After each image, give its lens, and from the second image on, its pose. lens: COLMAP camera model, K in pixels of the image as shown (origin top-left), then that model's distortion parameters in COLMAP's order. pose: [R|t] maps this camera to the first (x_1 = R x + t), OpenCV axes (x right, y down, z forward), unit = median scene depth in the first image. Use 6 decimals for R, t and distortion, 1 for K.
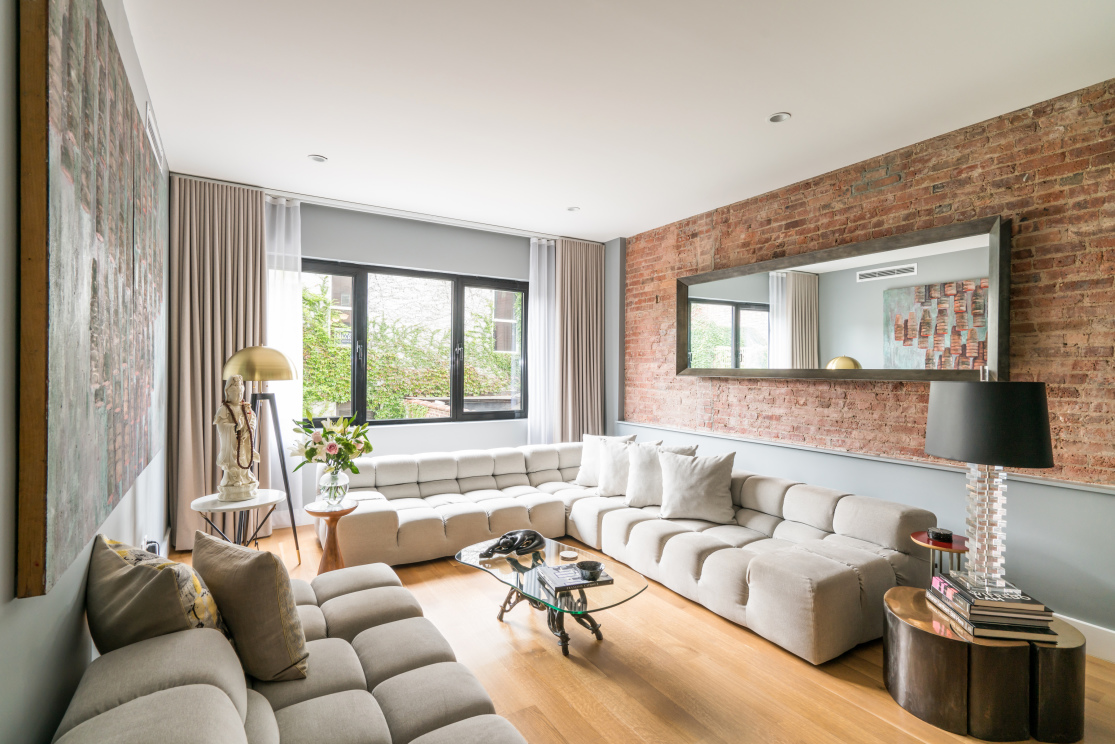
lens RADIAL K [[557.8, 0, 557.5], [0, 557.8, 372.0], [0, 0, 1]] dist [0.002109, 0.002560]
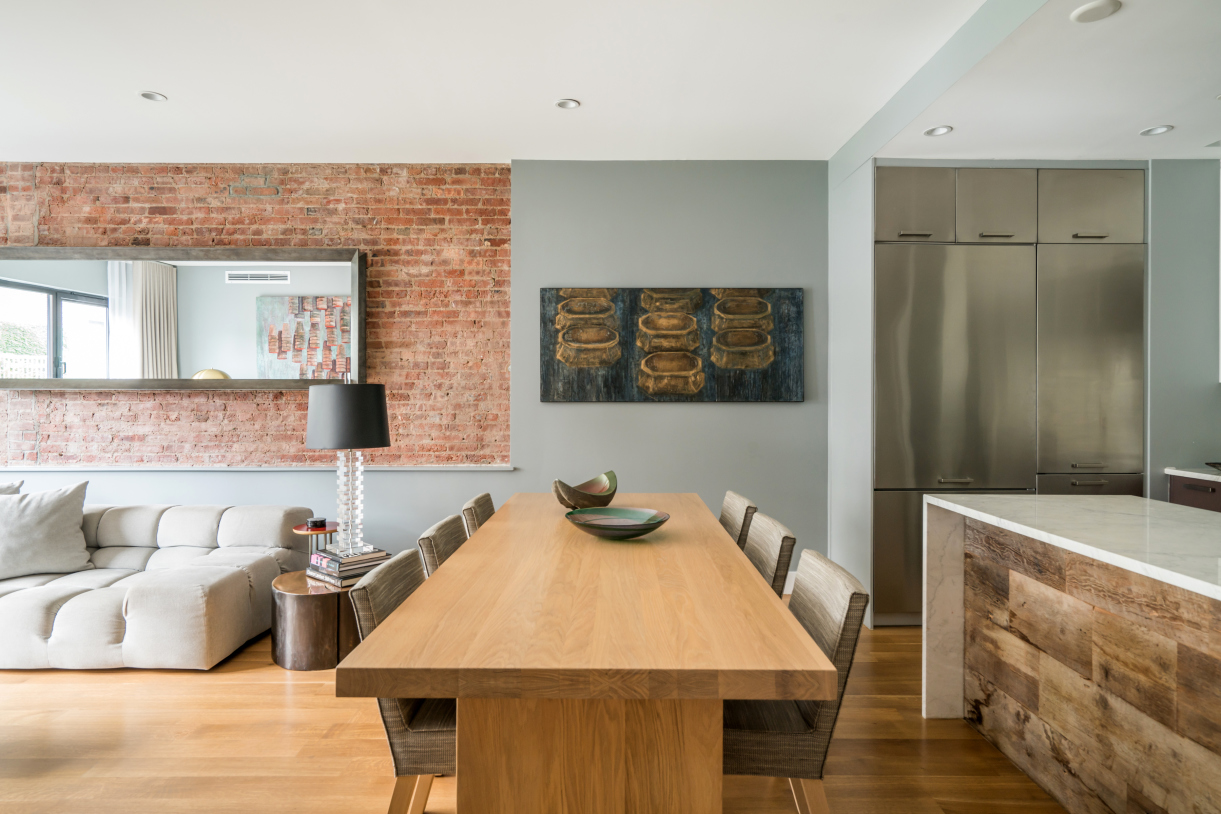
lens RADIAL K [[723.2, 0, 610.5], [0, 723.2, 407.0], [0, 0, 1]] dist [0.000590, 0.004167]
pose [[0.546598, -0.017080, 0.837221, -0.166073], [0.002629, 0.999822, 0.018681, 0.022857], [-0.837391, -0.008010, 0.546546, -0.232341]]
